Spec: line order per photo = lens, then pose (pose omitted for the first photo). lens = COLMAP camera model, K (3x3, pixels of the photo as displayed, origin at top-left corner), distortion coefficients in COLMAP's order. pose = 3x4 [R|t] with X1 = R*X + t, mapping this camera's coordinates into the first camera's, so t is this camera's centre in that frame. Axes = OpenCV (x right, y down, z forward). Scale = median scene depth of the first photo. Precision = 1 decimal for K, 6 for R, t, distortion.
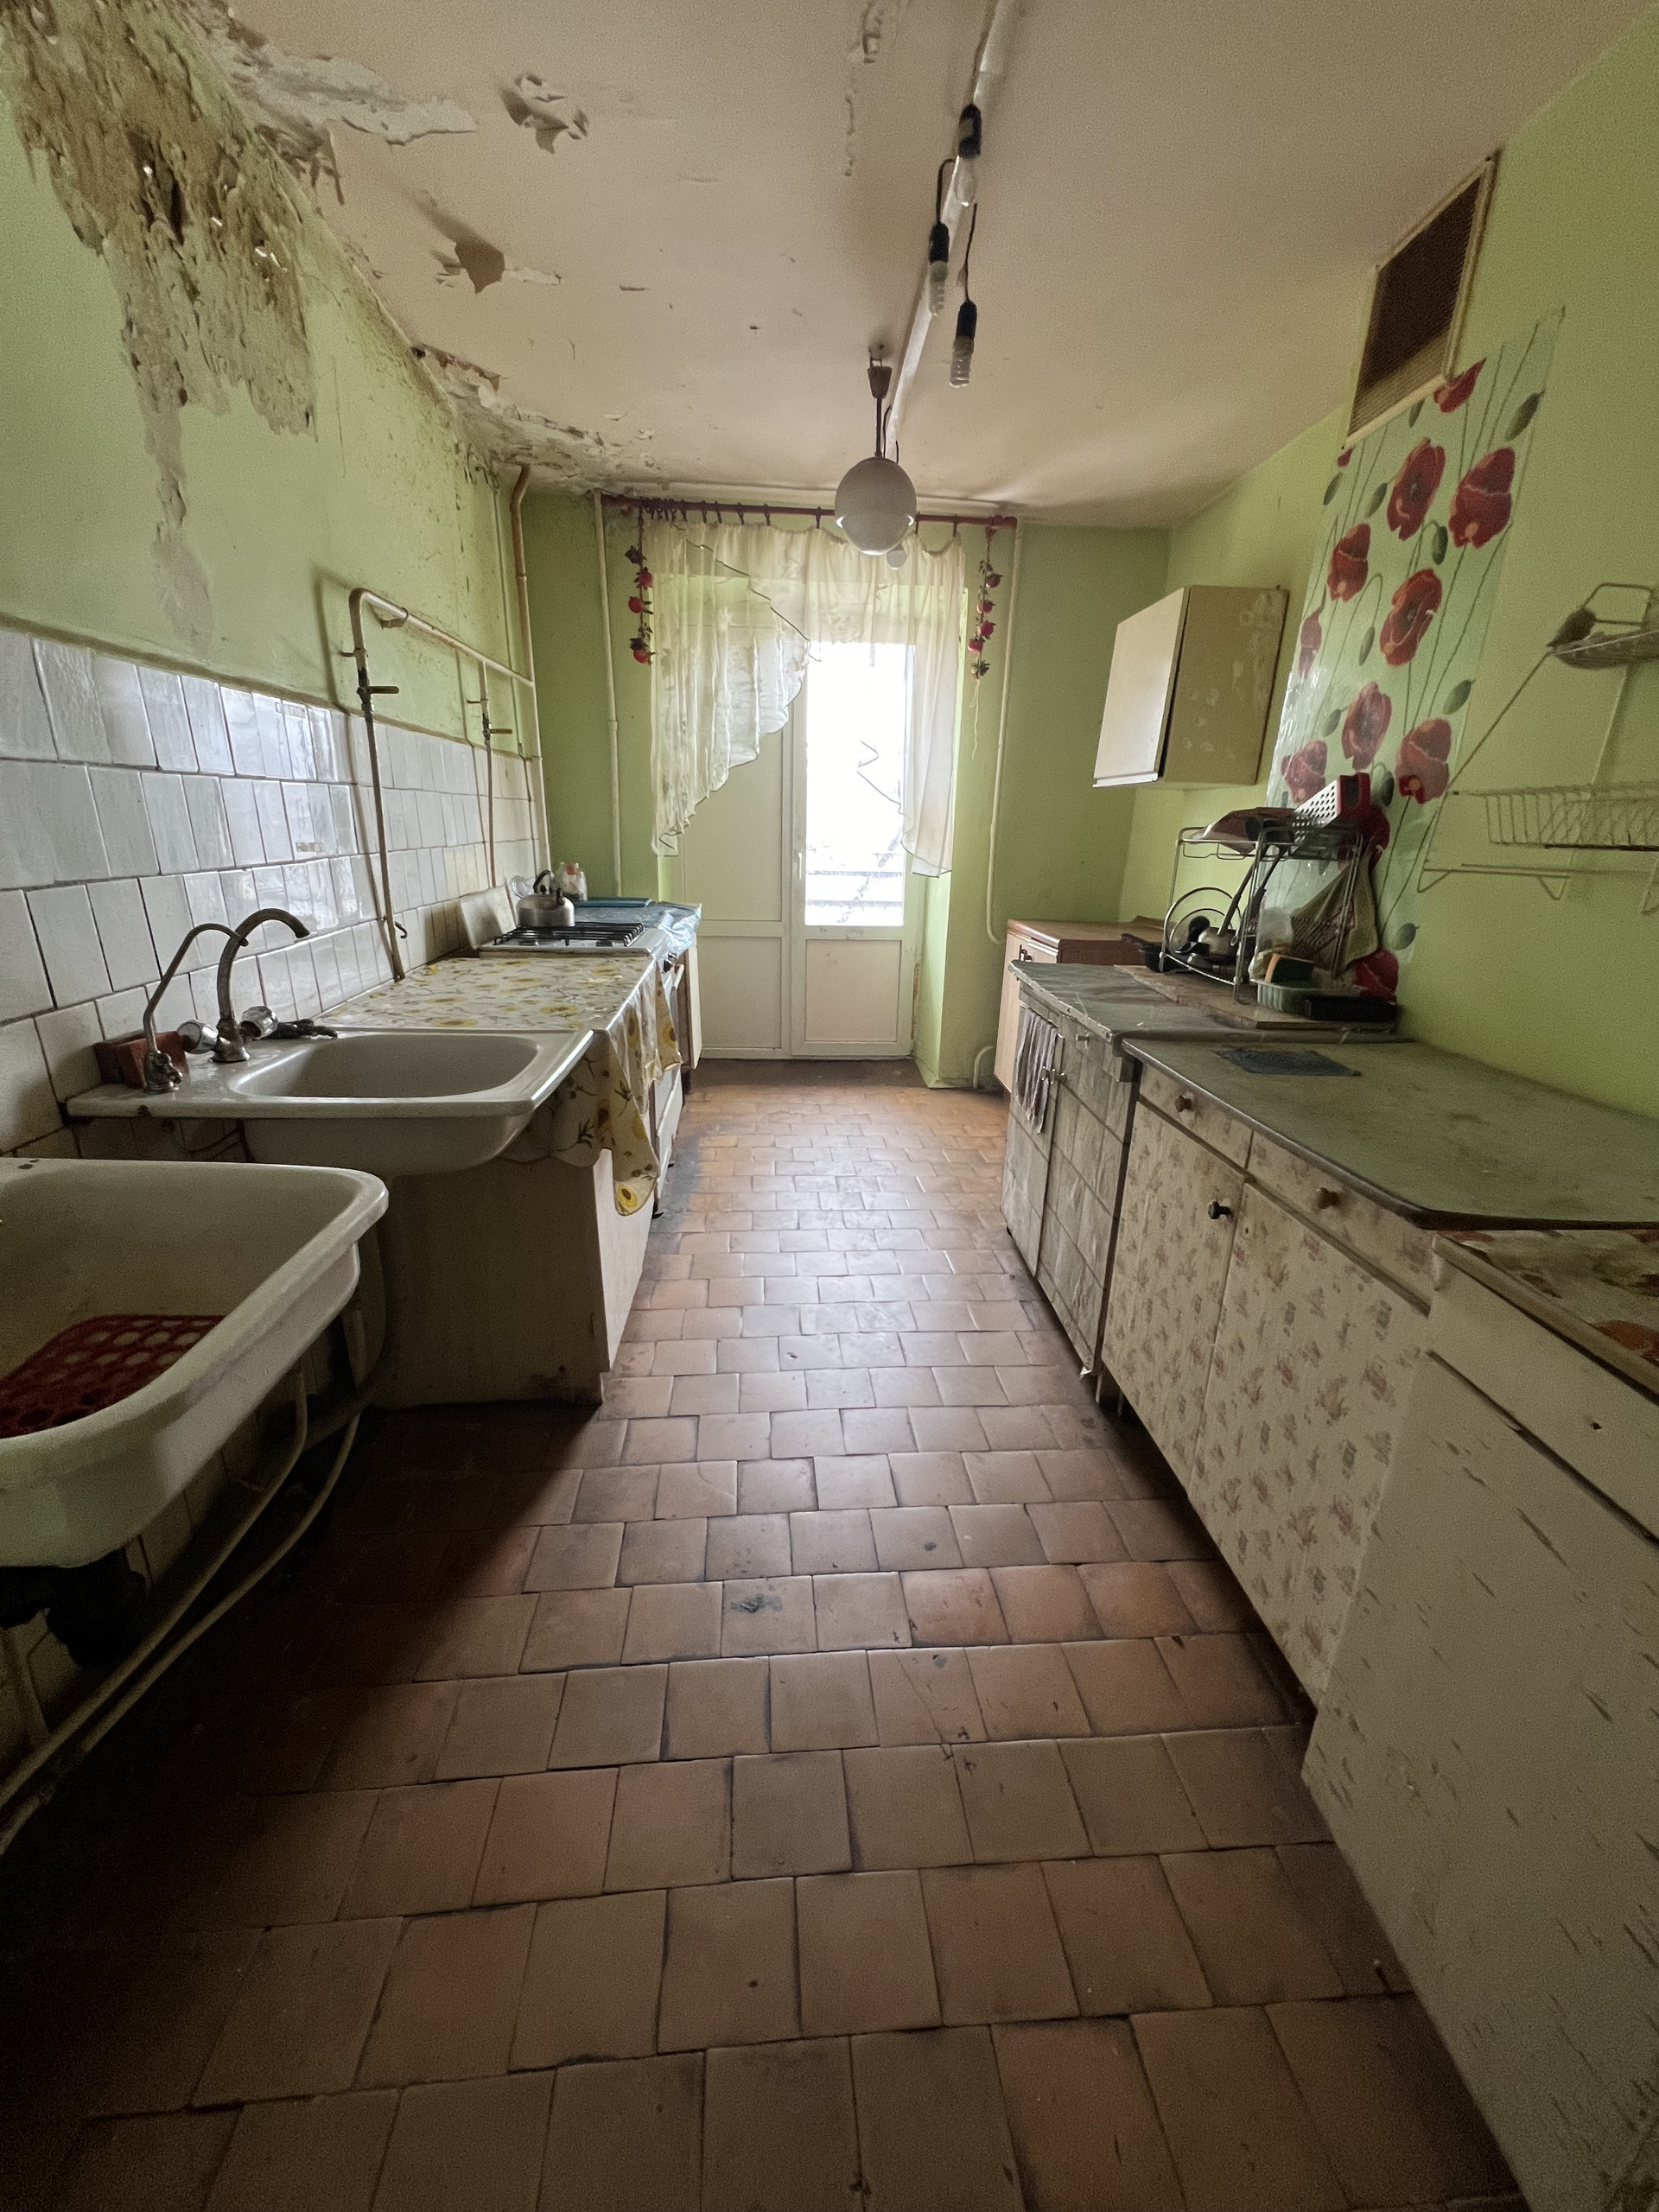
lens RADIAL K [[883.0, 0, 822.3], [0, 883.0, 1107.2], [0, 0, 1]] dist [-0.002785, -0.000005]
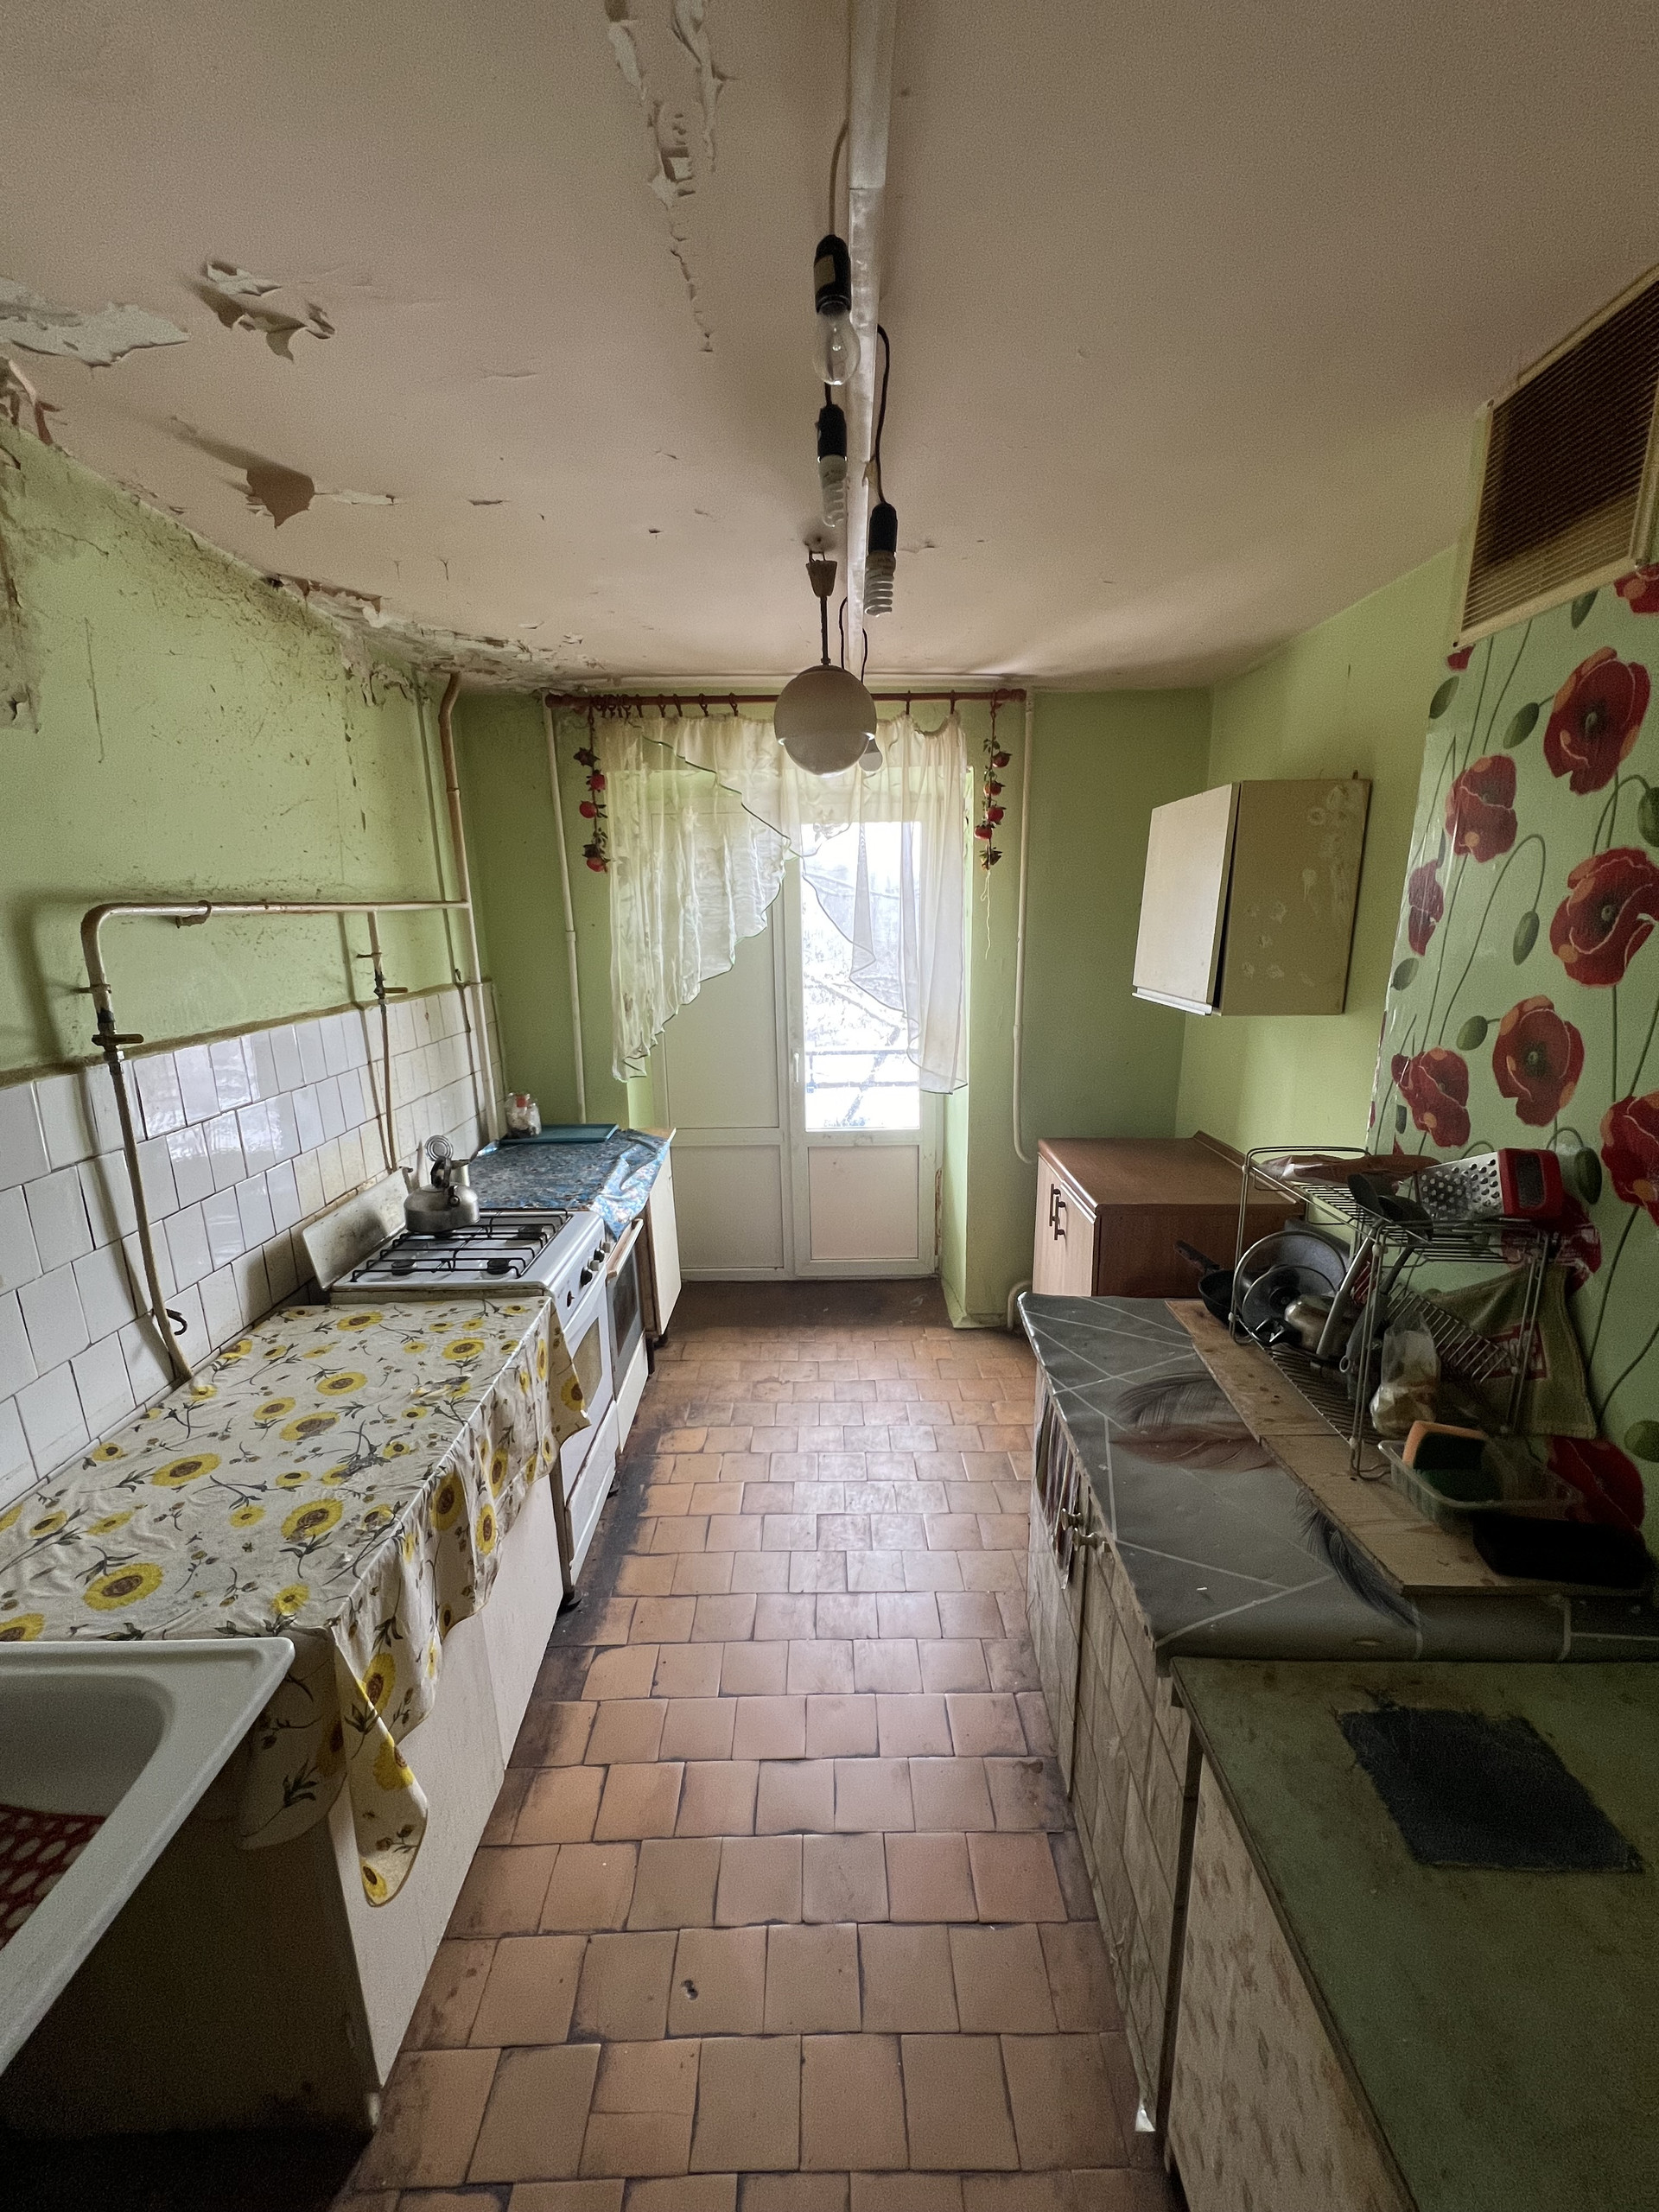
lens RADIAL K [[883.0, 0, 822.8], [0, 883.0, 1108.1], [0, 0, 1]] dist [-0.002785, -0.000005]
pose [[0.997114, -0.024449, -0.071872, 0.099345], [0.017440, 0.995172, -0.096589, -0.240745], [0.073886, 0.095057, 0.992726, 0.227357]]
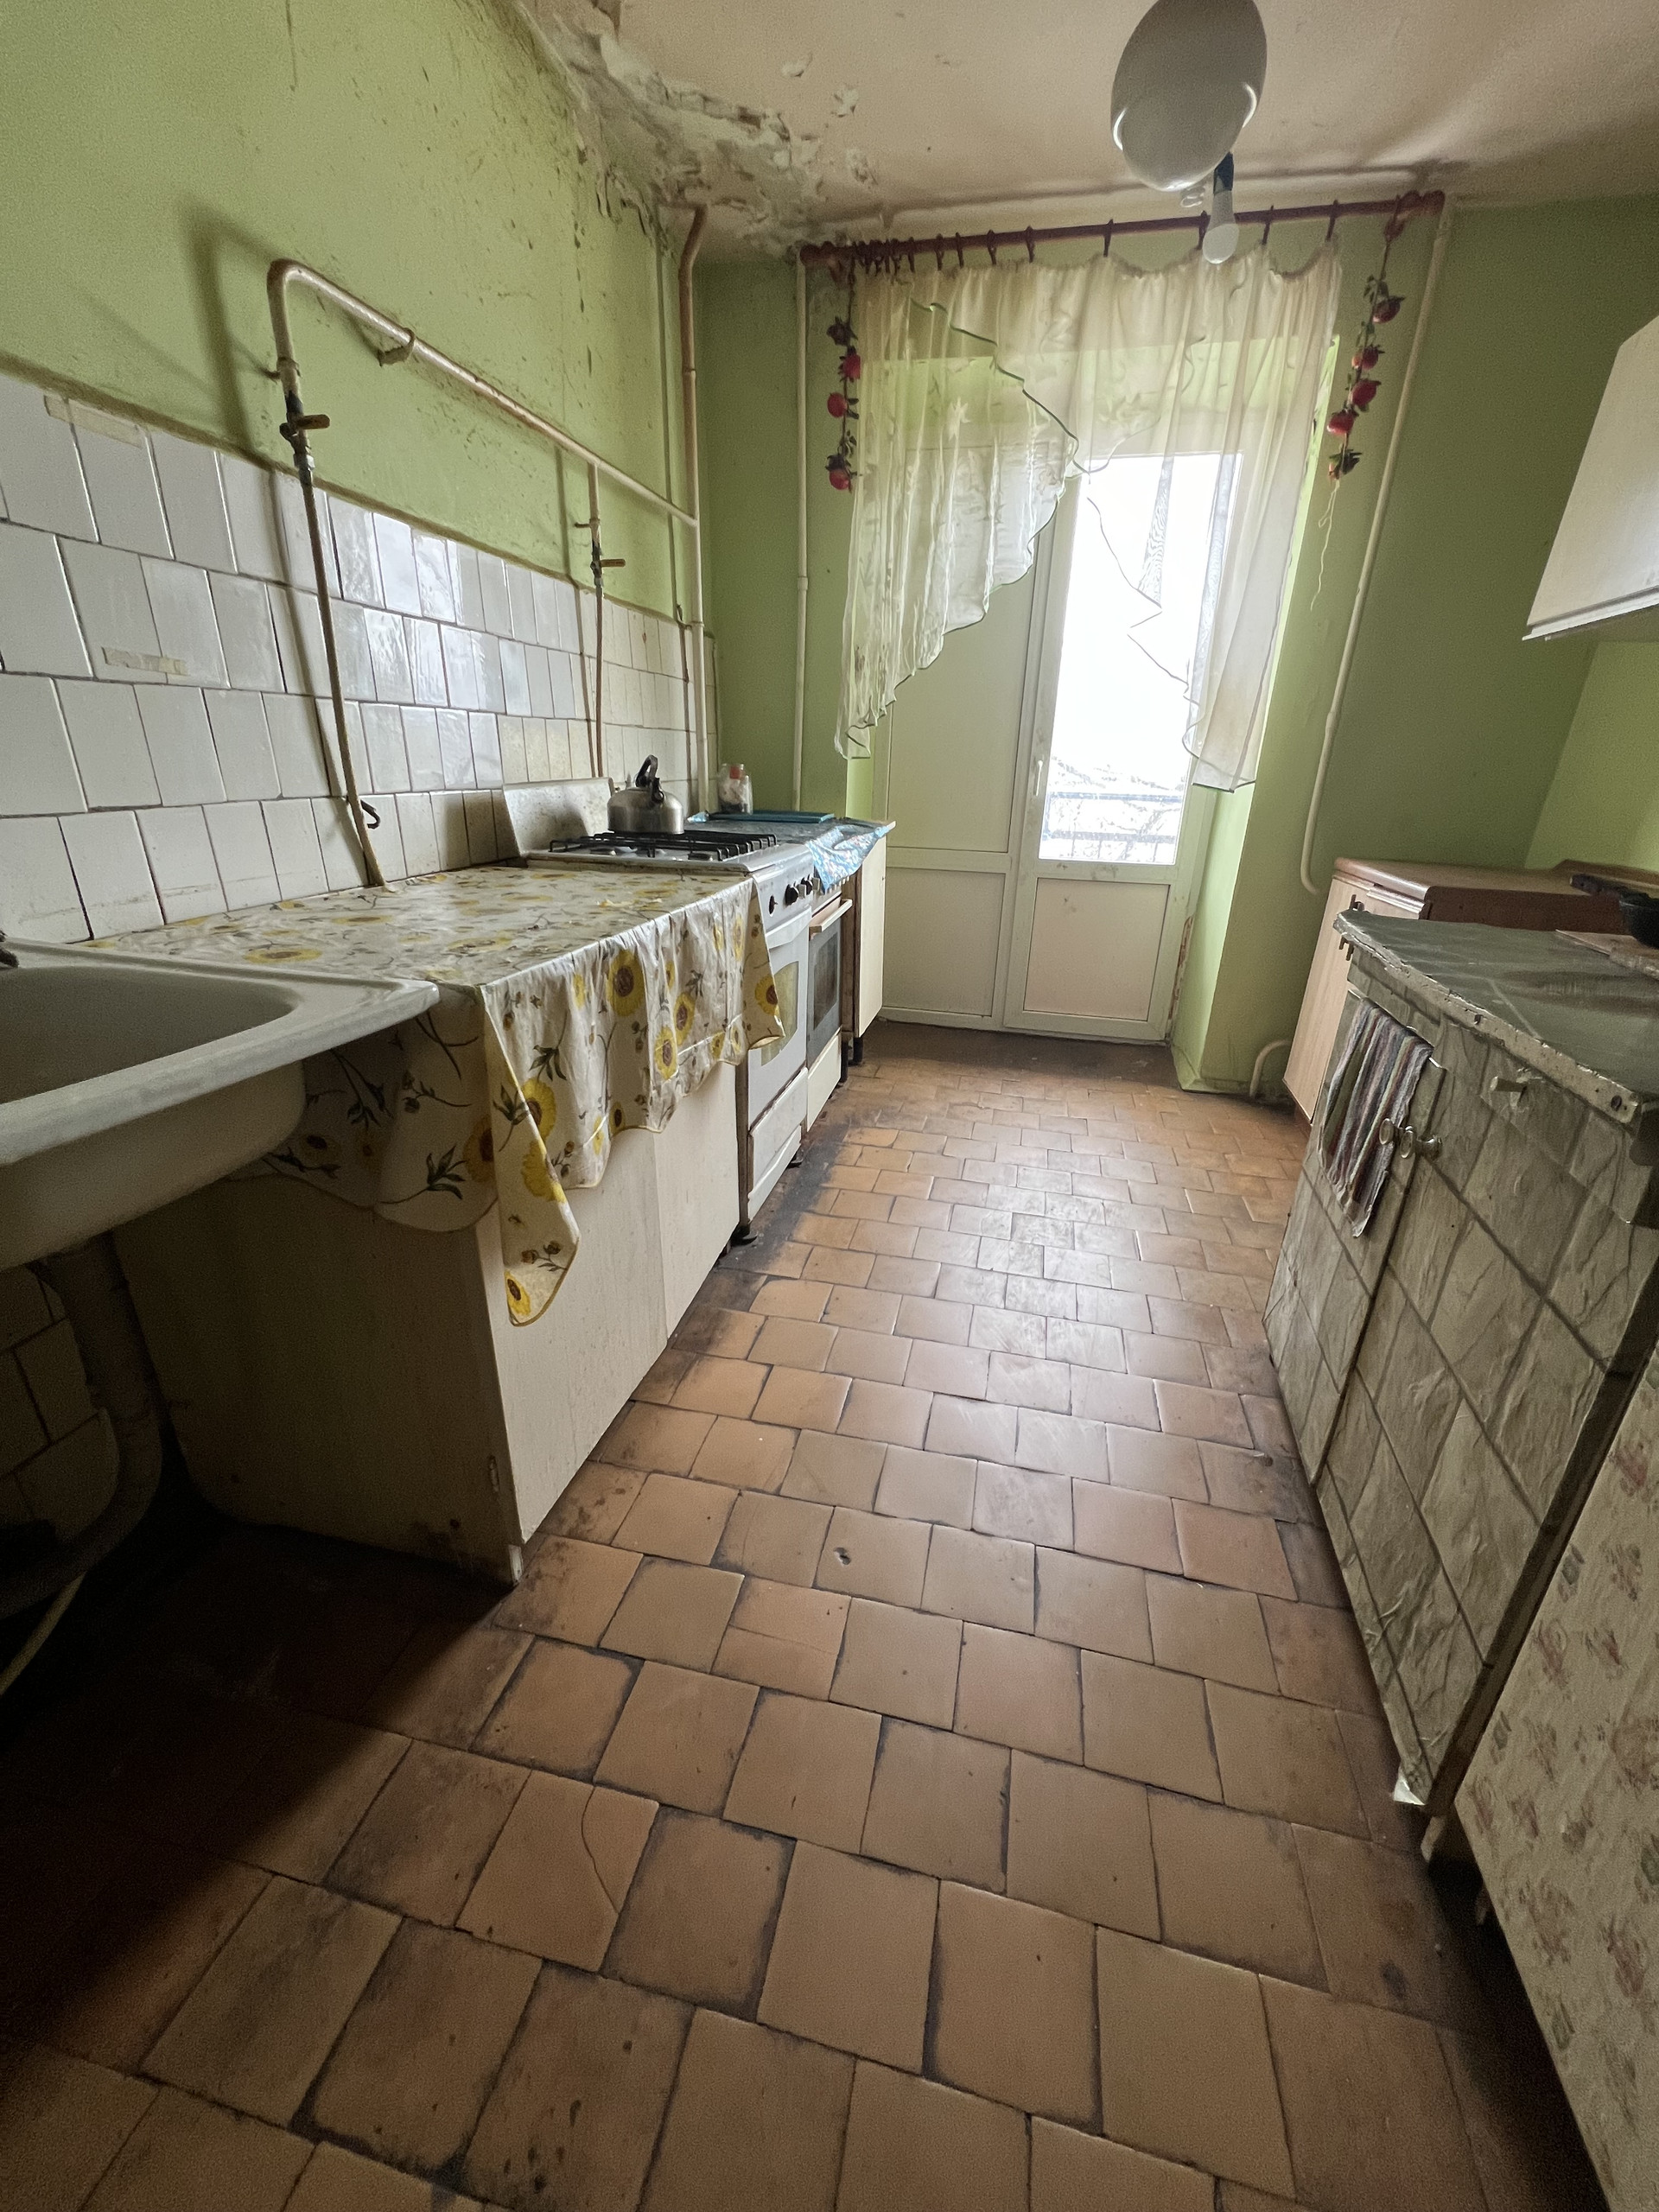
lens RADIAL K [[883.0, 0, 822.7], [0, 883.0, 1108.9], [0, 0, 1]] dist [-0.002785, -0.000005]
pose [[0.953980, 0.115348, -0.276798, 0.064324], [-0.099161, 0.992475, 0.071832, -0.045960], [0.283001, -0.041078, 0.958240, 0.341589]]
